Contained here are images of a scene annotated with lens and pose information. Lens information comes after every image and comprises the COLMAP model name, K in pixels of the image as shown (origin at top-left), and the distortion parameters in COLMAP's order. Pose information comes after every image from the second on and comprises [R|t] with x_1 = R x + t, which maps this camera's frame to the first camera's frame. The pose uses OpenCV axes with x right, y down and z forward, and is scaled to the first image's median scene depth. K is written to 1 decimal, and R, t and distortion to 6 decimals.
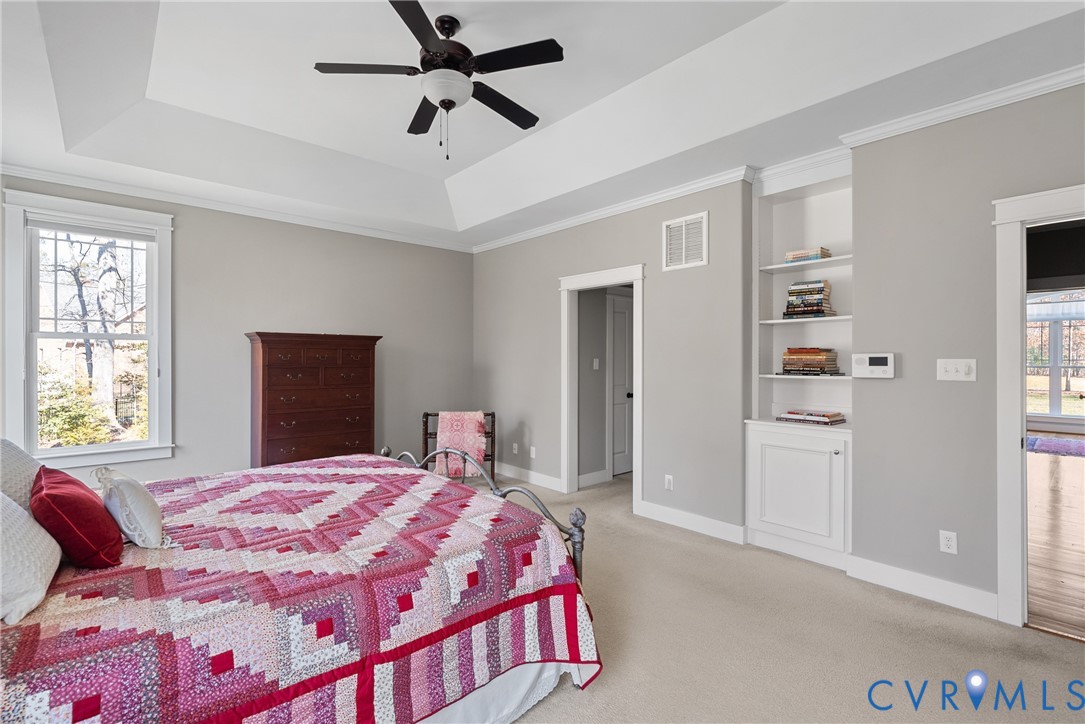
lens RADIAL K [[497.3, 0, 538.4], [0, 497.3, 357.5], [0, 0, 1]] dist [0.002507, 0.002224]
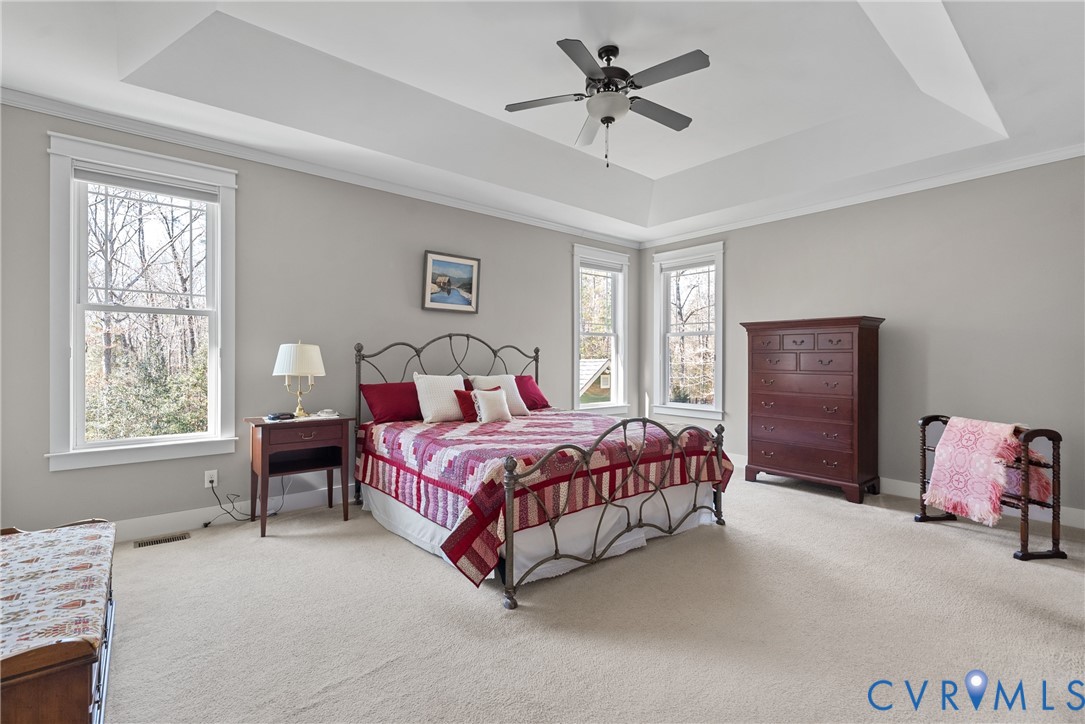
lens RADIAL K [[497.3, 0, 539.4], [0, 497.3, 363.3], [0, 0, 1]] dist [0.002507, 0.002224]
pose [[-0.033872, 0.005855, -0.999409, 0.694301], [0.001368, 0.999982, 0.005812, 0.040880], [0.999425, -0.001171, -0.033879, 0.608646]]
